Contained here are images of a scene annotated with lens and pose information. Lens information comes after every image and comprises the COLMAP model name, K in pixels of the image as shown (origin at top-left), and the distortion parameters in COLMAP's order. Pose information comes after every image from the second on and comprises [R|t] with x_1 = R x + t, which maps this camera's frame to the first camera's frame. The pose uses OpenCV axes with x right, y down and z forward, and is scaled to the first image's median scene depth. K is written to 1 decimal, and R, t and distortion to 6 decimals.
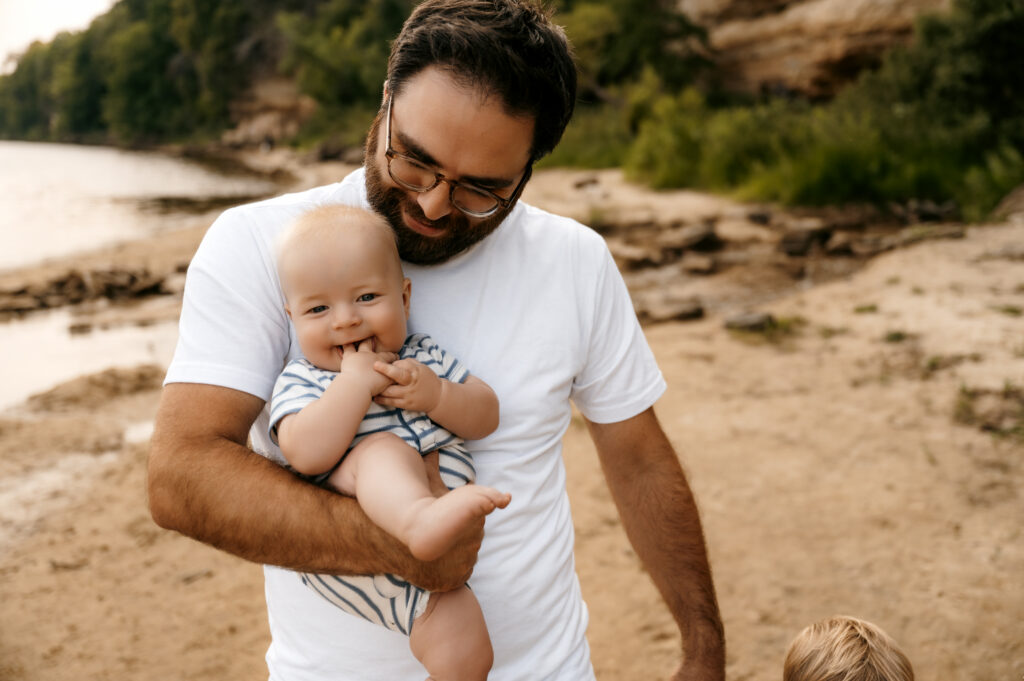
lens RADIAL K [[1038.7, 0, 512.0], [0, 1038.7, 340.5], [0, 0, 1]] dist [0.000128, 0.010345]
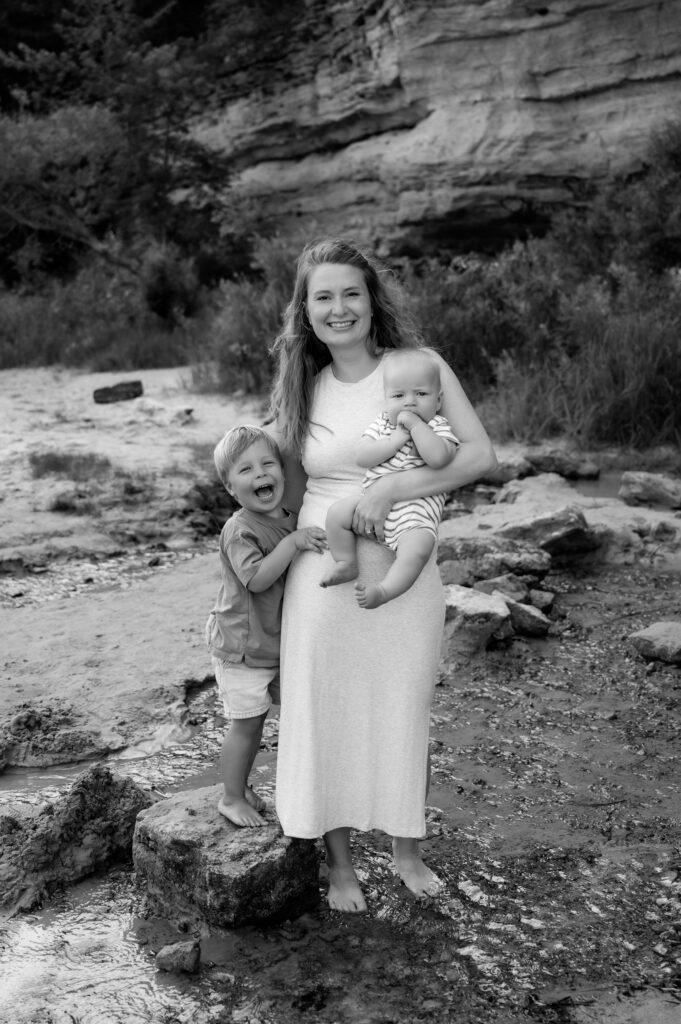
lens RADIAL K [[1220.1, 0, 356.5], [0, 1220.1, 512.0], [0, 0, 1]] dist [-0.012587, 0.025520]
pose [[0.935147, -0.025720, 0.353325, -0.024558], [0.042885, 0.998245, -0.040837, -0.034607], [-0.351654, 0.053341, 0.934609, 0.217663]]
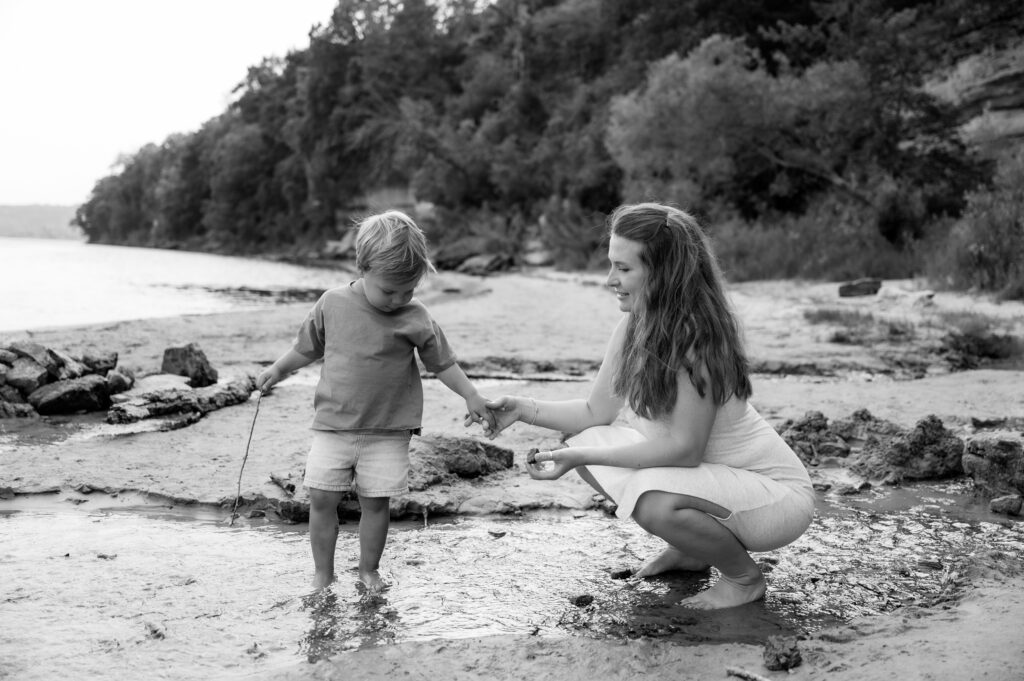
lens RADIAL K [[1107.3, 0, 512.0], [0, 1107.3, 340.5], [0, 0, 1]] dist [-0.002499, 0.015103]
pose [[0.993164, 0.064360, -0.097380, -0.045812], [-0.076629, 0.988807, -0.128017, -0.008901], [0.088051, 0.134604, 0.986980, 0.185040]]
